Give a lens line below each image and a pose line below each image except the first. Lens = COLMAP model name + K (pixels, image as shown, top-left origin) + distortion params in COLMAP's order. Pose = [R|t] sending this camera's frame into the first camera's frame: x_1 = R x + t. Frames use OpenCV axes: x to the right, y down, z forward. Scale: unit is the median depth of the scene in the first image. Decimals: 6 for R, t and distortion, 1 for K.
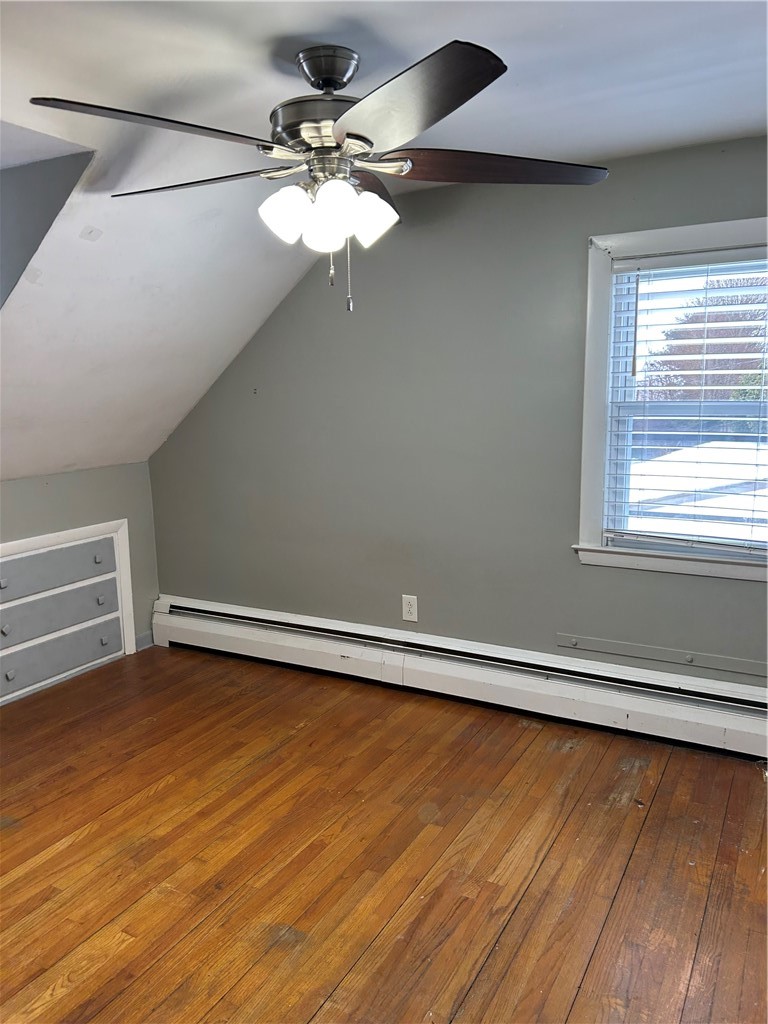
lens RADIAL K [[763.2, 0, 384.6], [0, 763.2, 512.1], [0, 0, 1]] dist [0.041822, -0.049178]
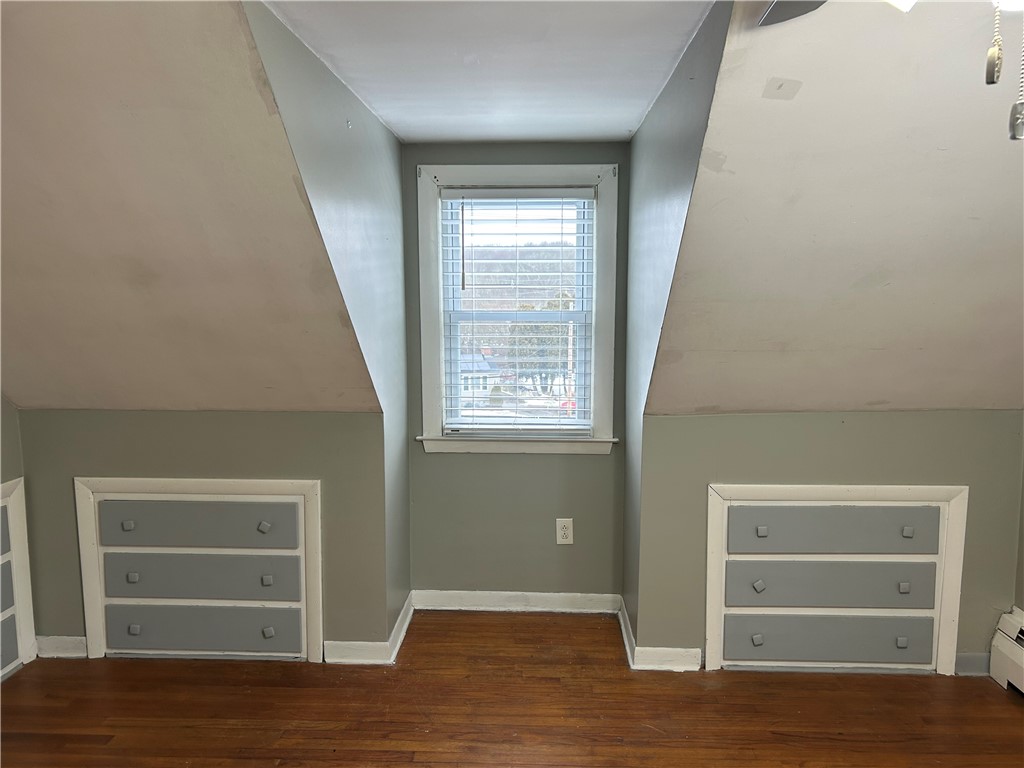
lens RADIAL K [[763.2, 0, 510.9], [0, 763.2, 385.4], [0, 0, 1]] dist [0.041822, -0.049178]
pose [[0.439137, 0.114004, -0.891158, 0.098474], [-0.147071, 0.987658, 0.053877, -0.059700], [0.886301, 0.107404, 0.450483, 0.304300]]
